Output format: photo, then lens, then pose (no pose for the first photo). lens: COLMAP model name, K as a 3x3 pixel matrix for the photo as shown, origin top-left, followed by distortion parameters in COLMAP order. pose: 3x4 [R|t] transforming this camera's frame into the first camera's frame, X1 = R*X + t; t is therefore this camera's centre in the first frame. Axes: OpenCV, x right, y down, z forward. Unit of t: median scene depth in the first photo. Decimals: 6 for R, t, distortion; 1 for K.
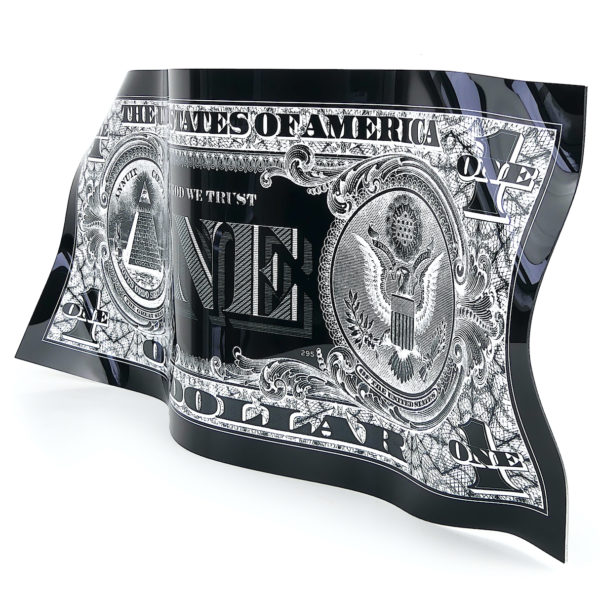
lens RADIAL K [[1312.3, 0, 300.0], [0, 1312.3, 300.0], [0, 0, 1]] dist [-0.039298, 0.077195]
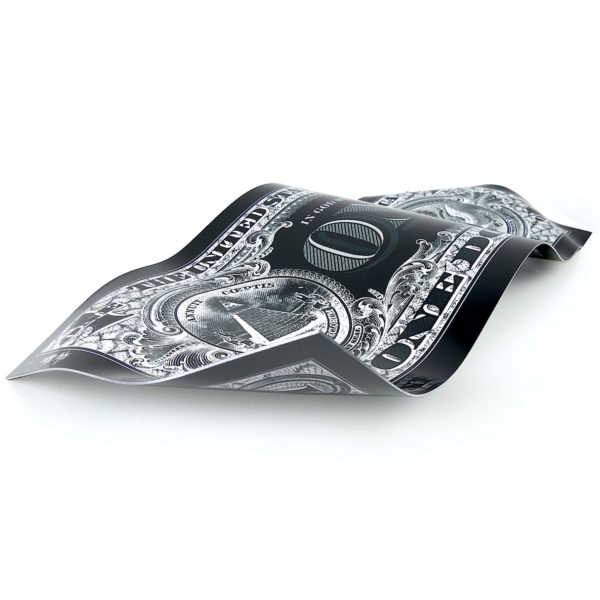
lens RADIAL K [[583.4, 0, 322.5], [0, 583.4, 300.0], [0, 0, 1]] dist [0.004847, 0.000116]
pose [[0.243083, 0.588446, 0.771130, -0.557685], [0.898701, 0.162538, -0.407329, 0.188768], [-0.365029, 0.792031, -0.489327, 1.570795]]
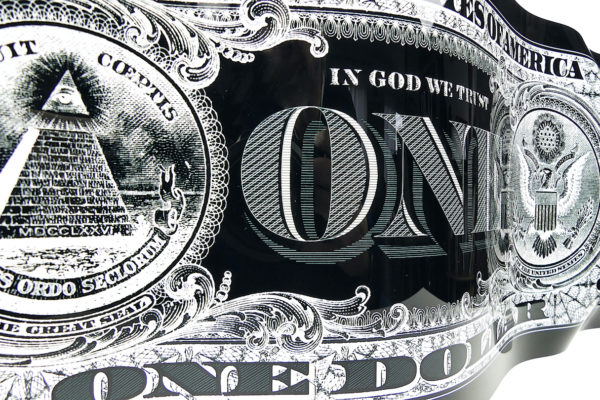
lens RADIAL K [[462.1, 0, 300.0], [0, 462.1, 200.0], [0, 0, 1]] dist [-0.007635, -0.006250]
pose [[0.064423, -0.016855, 0.997780, -0.397644], [0.155493, 0.987815, 0.006647, -0.034970], [-0.985734, 0.154720, 0.066258, 1.211381]]
